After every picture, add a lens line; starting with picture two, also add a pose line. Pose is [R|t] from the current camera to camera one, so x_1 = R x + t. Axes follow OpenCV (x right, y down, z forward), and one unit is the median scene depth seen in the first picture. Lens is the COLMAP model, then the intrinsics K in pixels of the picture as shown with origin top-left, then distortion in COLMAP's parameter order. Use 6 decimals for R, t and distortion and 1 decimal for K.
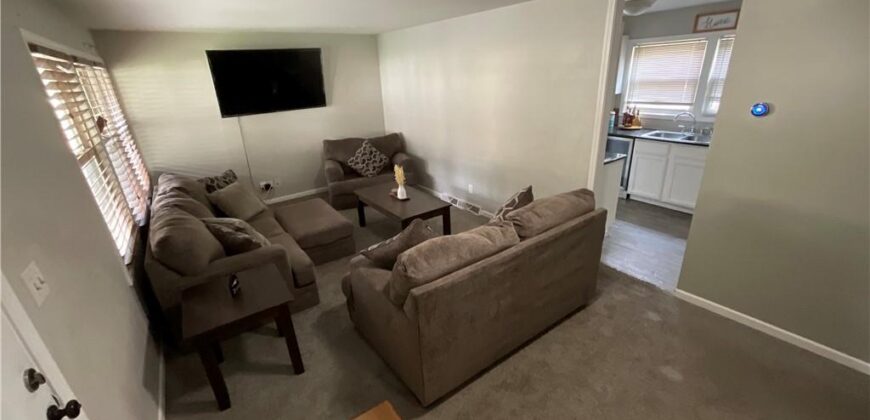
lens RADIAL K [[354.9, 0, 435.0], [0, 354.9, 210.0], [0, 0, 1]] dist [-0.000714, -0.000082]
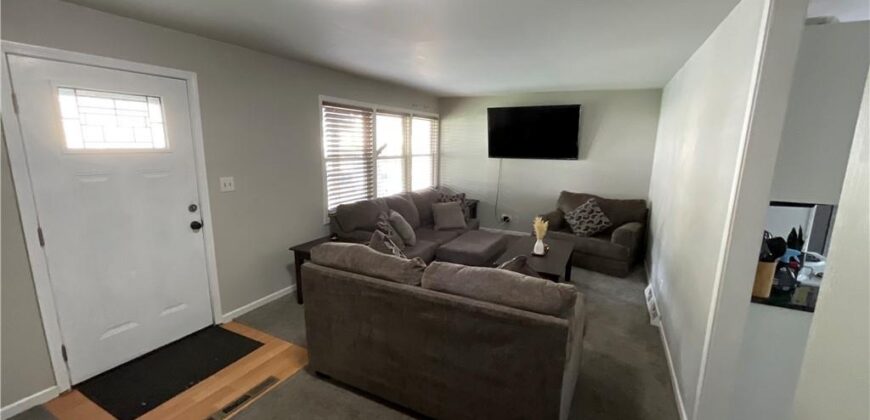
lens RADIAL K [[354.9, 0, 435.0], [0, 354.9, 210.0], [0, 0, 1]] dist [-0.000714, -0.000082]
pose [[0.459830, 0.221862, -0.859845, 0.440228], [-0.359353, 0.931951, 0.048292, -0.069362], [0.812048, 0.286782, 0.508266, 0.224872]]
